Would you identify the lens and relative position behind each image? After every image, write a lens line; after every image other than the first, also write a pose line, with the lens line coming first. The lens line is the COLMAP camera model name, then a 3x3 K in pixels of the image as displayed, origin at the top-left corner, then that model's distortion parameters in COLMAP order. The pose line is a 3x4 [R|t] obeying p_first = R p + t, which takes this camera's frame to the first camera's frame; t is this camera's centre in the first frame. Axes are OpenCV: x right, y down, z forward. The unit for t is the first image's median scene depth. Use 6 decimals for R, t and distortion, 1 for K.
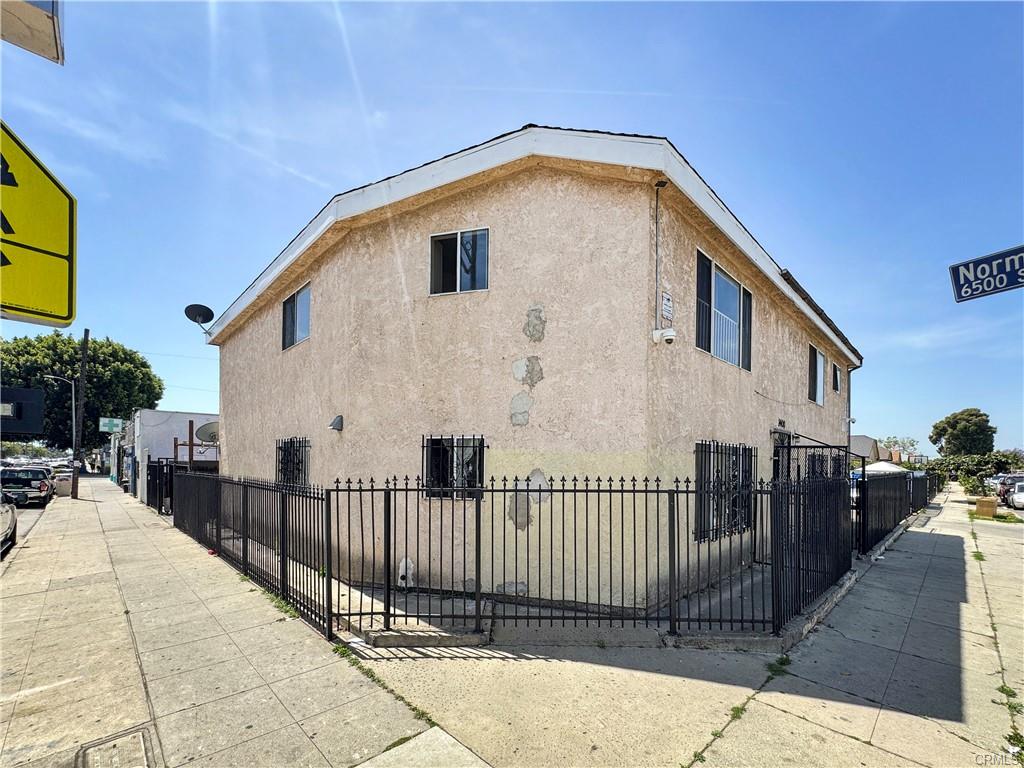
lens RADIAL K [[437.7, 0, 514.4], [0, 437.7, 471.0], [0, 0, 1]] dist [-0.000069, 0.000035]
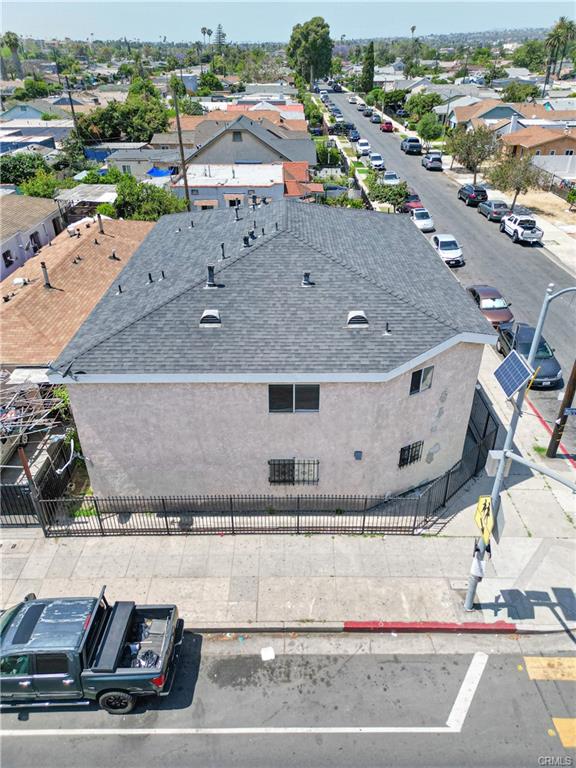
lens RADIAL K [[537.0, 0, 283.9], [0, 537.0, 376.7], [0, 0, 1]] dist [0.070494, -0.084938]
pose [[0.702168, -0.378739, 0.602924, -2.295073], [0.022811, 0.858321, 0.512606, -1.942796], [-0.711646, -0.346182, 0.611325, -0.166103]]
